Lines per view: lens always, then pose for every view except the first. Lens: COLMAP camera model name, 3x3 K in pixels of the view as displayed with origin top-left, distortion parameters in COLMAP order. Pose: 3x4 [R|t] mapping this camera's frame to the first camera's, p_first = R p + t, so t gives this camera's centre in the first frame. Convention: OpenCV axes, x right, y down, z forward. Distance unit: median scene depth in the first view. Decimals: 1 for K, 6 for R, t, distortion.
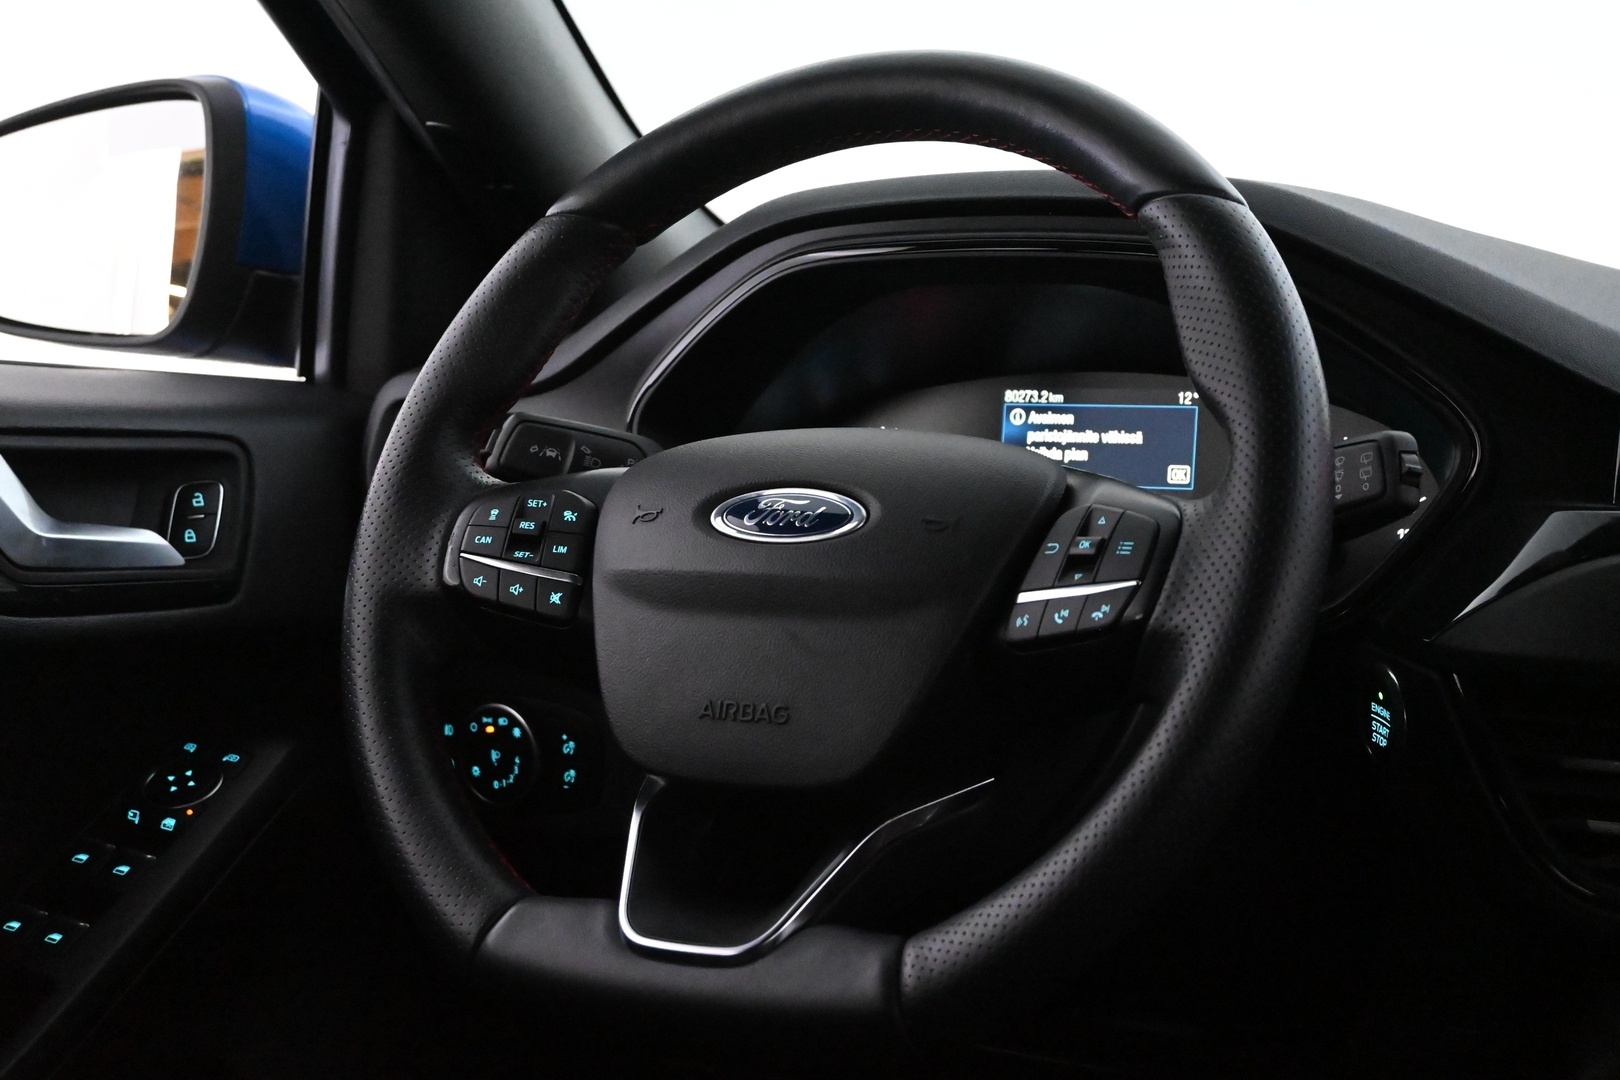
lens RADIAL K [[2794.6, 0, 803.3], [0, 2794.6, 546.5], [0, 0, 1]] dist [0.006907, 0.000000]
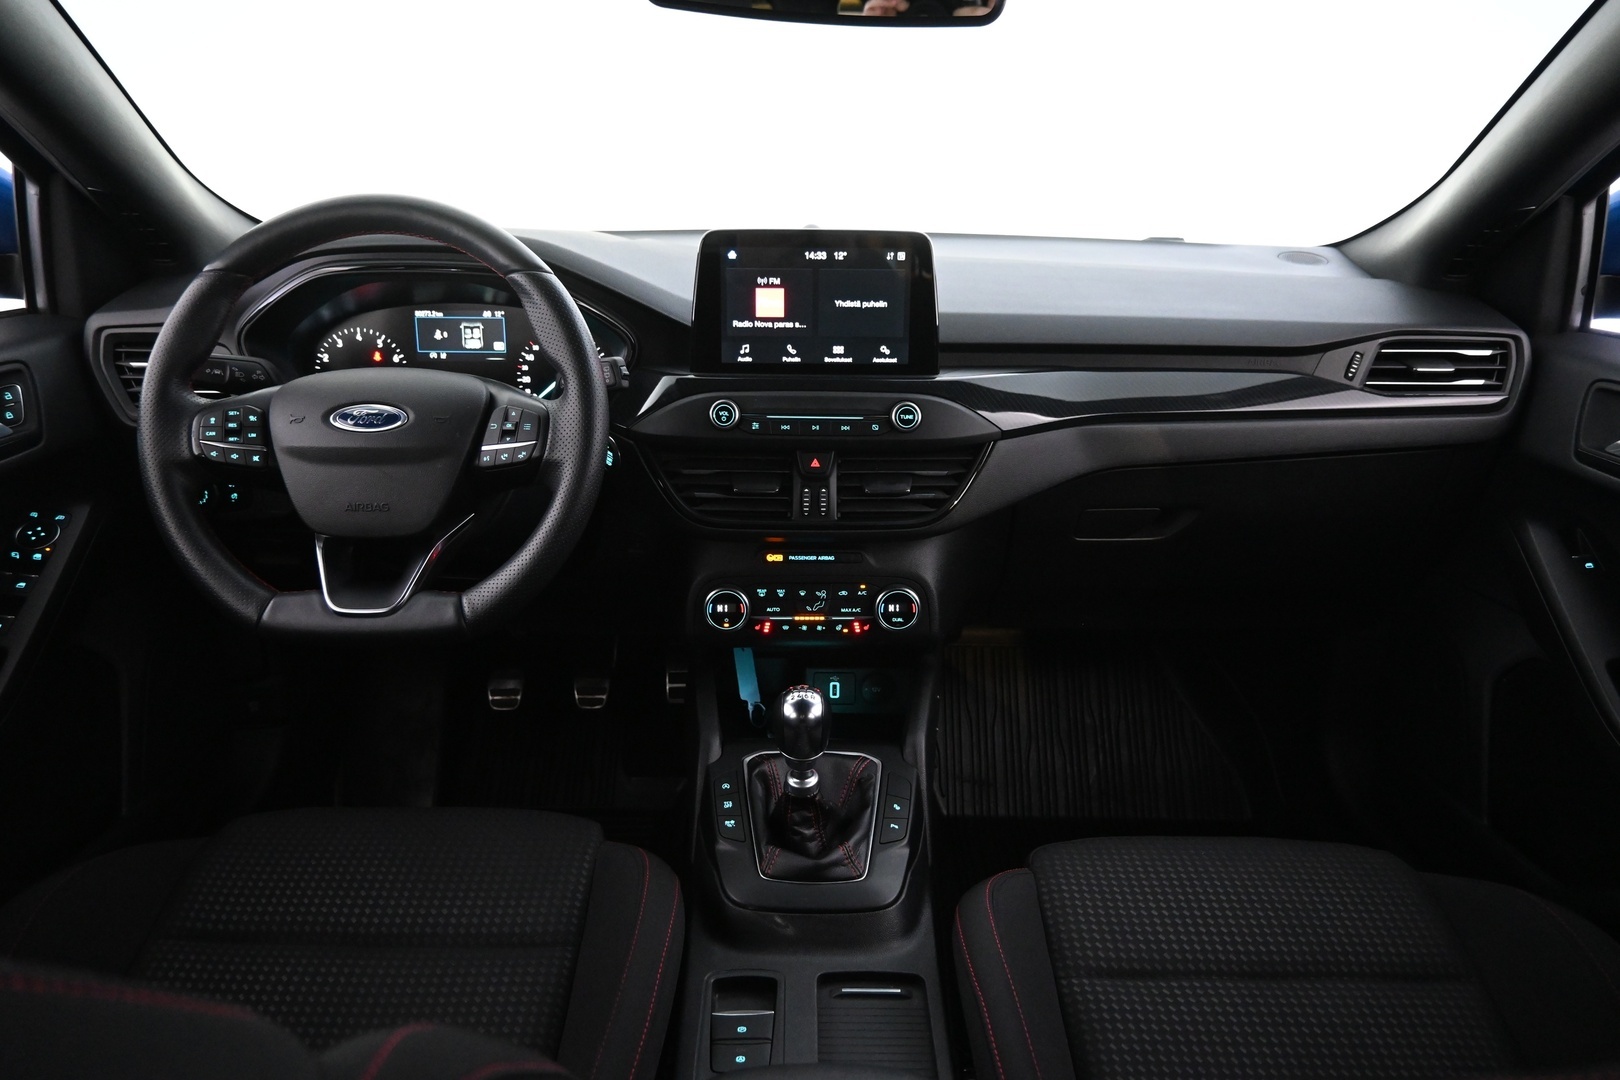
lens RADIAL K [[1092.1, 0, 811.0], [0, 1092.1, 542.3], [0, 0, 1]] dist [-0.006159, -0.007004]
pose [[0.863499, -0.178467, 0.471719, -0.132646], [0.028015, 0.950829, 0.308446, -0.179844], [-0.503572, -0.253128, 0.826040, 0.042360]]
